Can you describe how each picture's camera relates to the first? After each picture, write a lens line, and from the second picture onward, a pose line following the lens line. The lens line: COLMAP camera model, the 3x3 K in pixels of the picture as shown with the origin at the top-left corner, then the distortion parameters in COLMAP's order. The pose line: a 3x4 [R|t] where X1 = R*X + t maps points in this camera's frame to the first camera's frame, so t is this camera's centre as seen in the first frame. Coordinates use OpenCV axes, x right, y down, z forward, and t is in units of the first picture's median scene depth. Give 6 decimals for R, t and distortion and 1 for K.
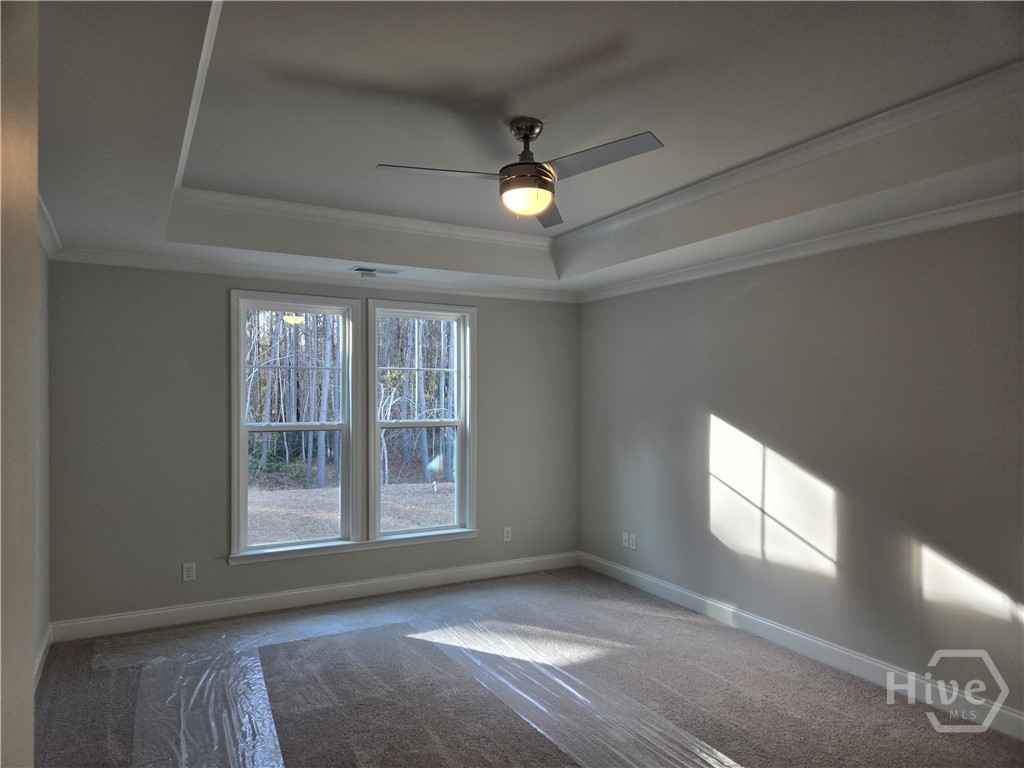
lens RADIAL K [[687.5, 0, 512.0], [0, 687.5, 384.0], [0, 0, 1]] dist [0.080220, -0.066474]
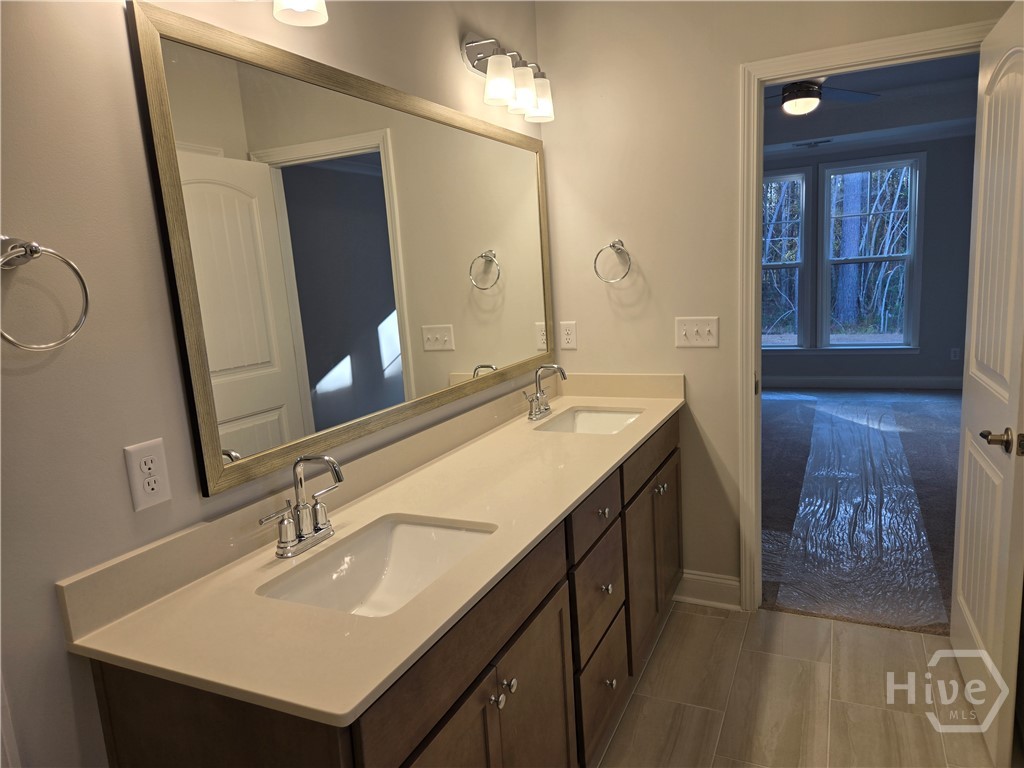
lens RADIAL K [[687.5, 0, 512.0], [0, 687.5, 384.0], [0, 0, 1]] dist [0.080220, -0.066474]
pose [[0.581972, 0.105421, -0.806346, 0.552634], [0.082073, 0.978885, 0.187214, -0.011687], [0.809056, -0.175133, 0.561032, -0.267503]]
